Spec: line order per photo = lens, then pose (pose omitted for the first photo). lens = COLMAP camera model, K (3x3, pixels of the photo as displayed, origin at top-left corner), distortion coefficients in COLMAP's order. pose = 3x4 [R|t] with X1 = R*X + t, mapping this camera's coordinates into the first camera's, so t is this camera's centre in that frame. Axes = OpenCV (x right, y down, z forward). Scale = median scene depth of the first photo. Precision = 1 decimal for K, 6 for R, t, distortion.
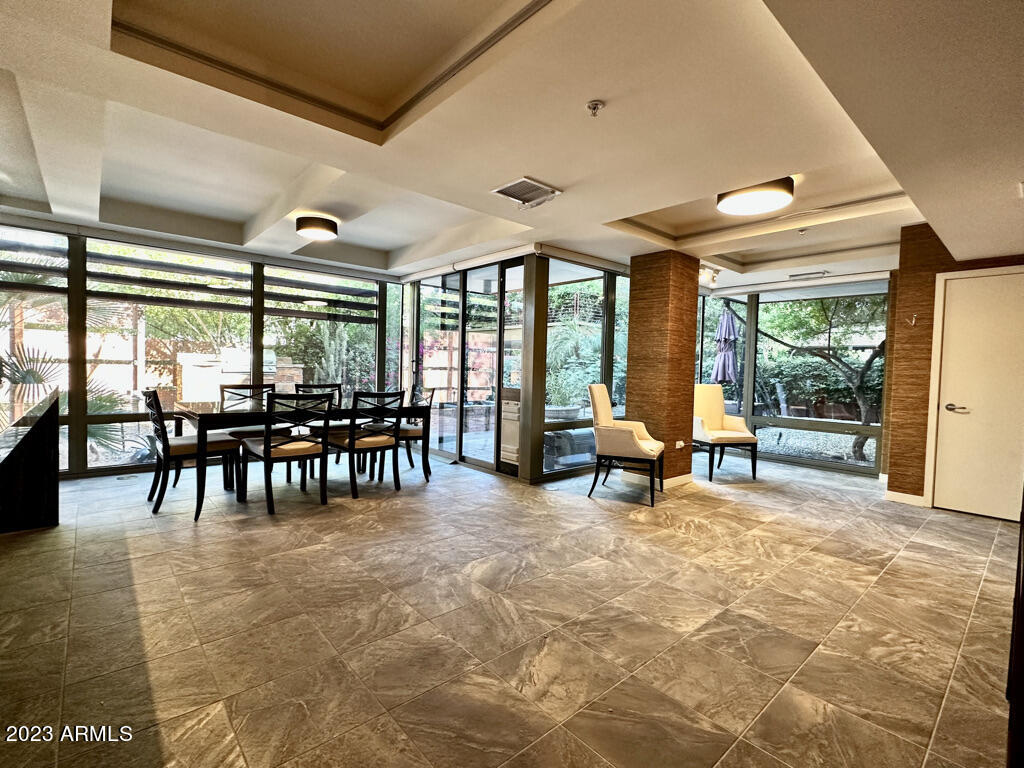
lens RADIAL K [[473.3, 0, 512.0], [0, 473.3, 384.0], [0, 0, 1]] dist [-0.001843, -0.000542]
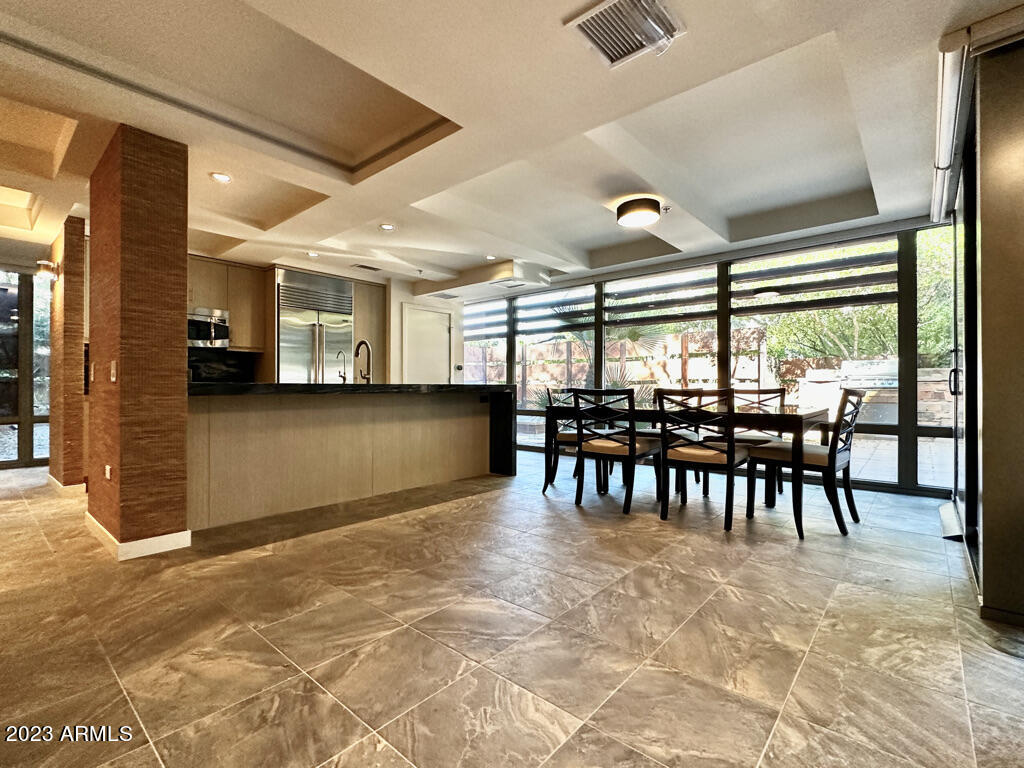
lens RADIAL K [[473.3, 0, 512.0], [0, 473.3, 384.0], [0, 0, 1]] dist [-0.001843, -0.000542]
pose [[0.131101, -0.034613, -0.990765, 0.483193], [-0.030475, 0.998777, -0.038926, 0.051068], [0.990900, 0.035297, 0.129886, 0.671382]]
